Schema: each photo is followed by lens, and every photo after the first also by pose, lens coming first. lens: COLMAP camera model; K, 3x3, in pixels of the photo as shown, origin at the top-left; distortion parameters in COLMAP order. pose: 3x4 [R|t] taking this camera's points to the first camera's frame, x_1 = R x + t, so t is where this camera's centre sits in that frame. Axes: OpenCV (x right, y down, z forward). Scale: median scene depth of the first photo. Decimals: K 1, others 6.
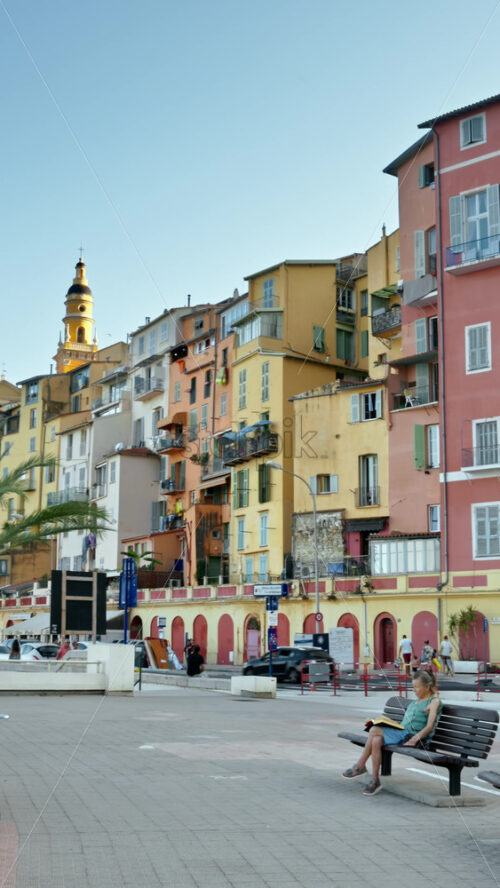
lens RADIAL K [[1074.1, 0, 257.9], [0, 1074.1, 449.2], [0, 0, 1]] dist [-0.002866, 0.000000]
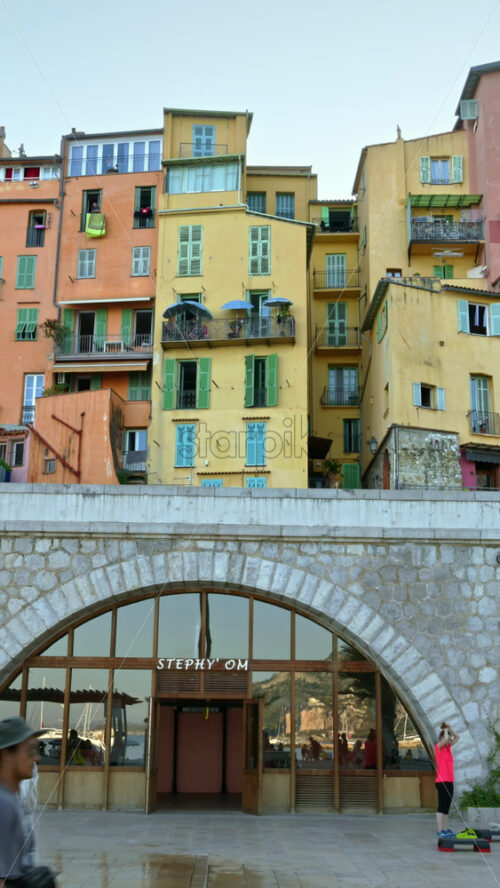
lens RADIAL K [[1054.1, 0, 255.5], [0, 1054.1, 445.7], [0, 0, 1]] dist [-0.006522, 0.000000]
pose [[0.572989, 0.218112, 0.790007, -0.550695], [-0.150752, 0.975538, -0.159996, 0.188966], [-0.805579, -0.027419, 0.591854, 0.582071]]
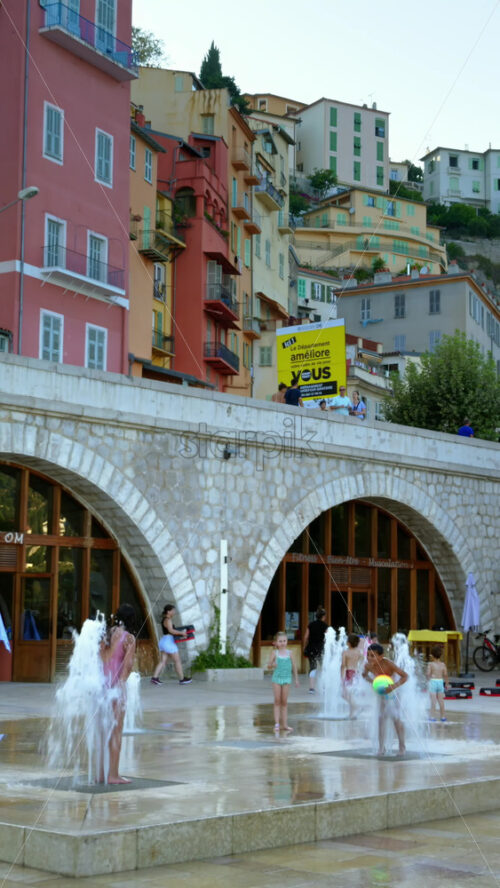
lens RADIAL K [[1427.5, 0, 248.1], [0, 1427.5, 442.6], [0, 0, 1]] dist [-0.001722, 0.000000]
pose [[-0.213894, 0.106637, 0.971019, -0.721124], [-0.184837, 0.971649, -0.147421, 0.226397], [-0.959210, -0.211013, -0.188119, 0.797313]]
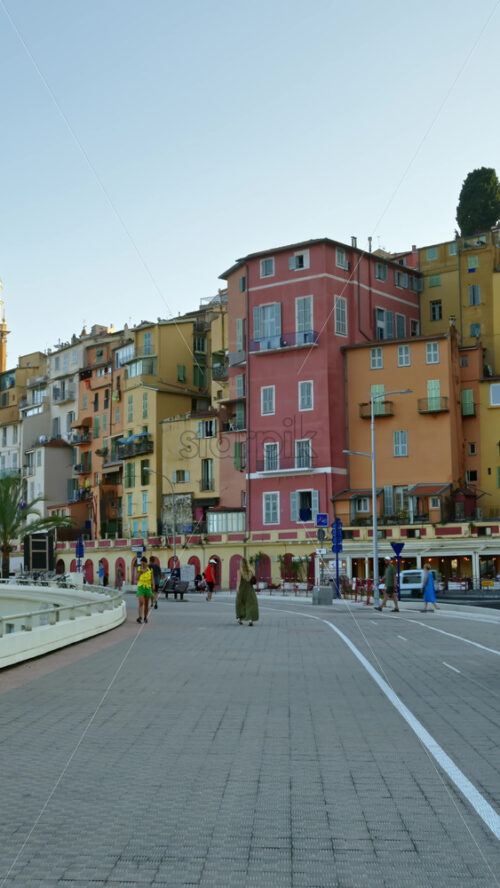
lens RADIAL K [[1074.1, 0, 265.9], [0, 1074.1, 448.6], [0, 0, 1]] dist [-0.002866, 0.000000]
pose [[0.994516, -0.006609, 0.104371, 0.018318], [0.000676, 0.998387, 0.056778, -0.090812], [-0.104578, -0.056396, 0.992916, -0.551670]]
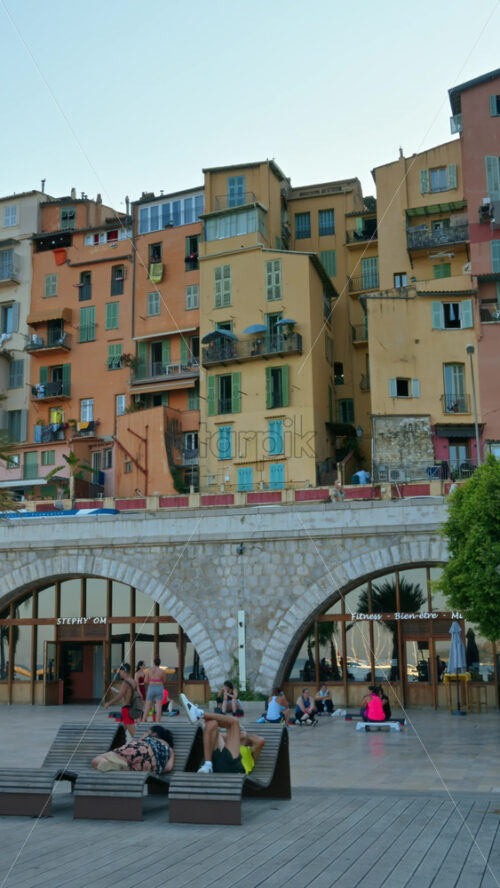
lens RADIAL K [[1054.1, 0, 203.1], [0, 1054.1, 462.7], [0, 0, 1]] dist [-0.006522, 0.000000]
pose [[0.809588, 0.097480, 0.578848, -0.564803], [-0.090429, 0.995055, -0.041096, 0.139536], [-0.579992, -0.019074, 0.814399, 0.299686]]
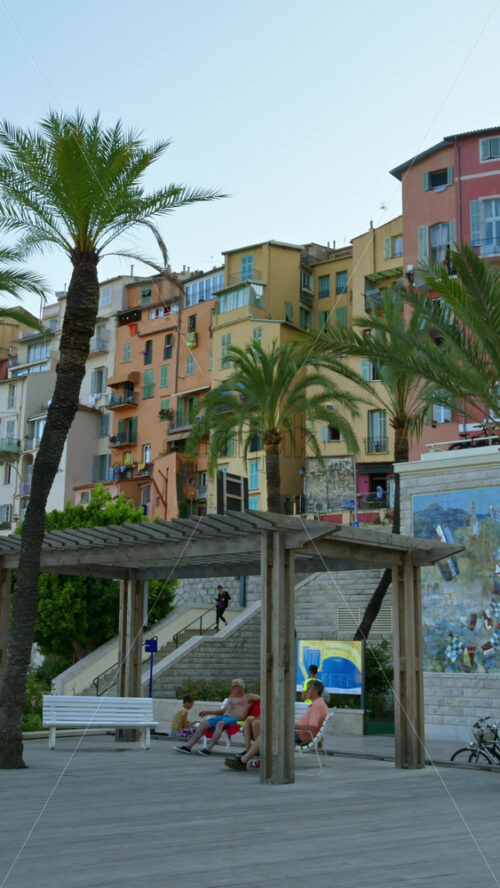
lens RADIAL K [[1074.1, 0, 267.7], [0, 1074.1, 450.6], [0, 0, 1]] dist [-0.002866, 0.000000]
pose [[0.953493, 0.066136, 0.294069, -0.311984], [-0.061828, 0.997800, -0.023932, 0.075231], [-0.295004, 0.004638, 0.955485, -0.075774]]
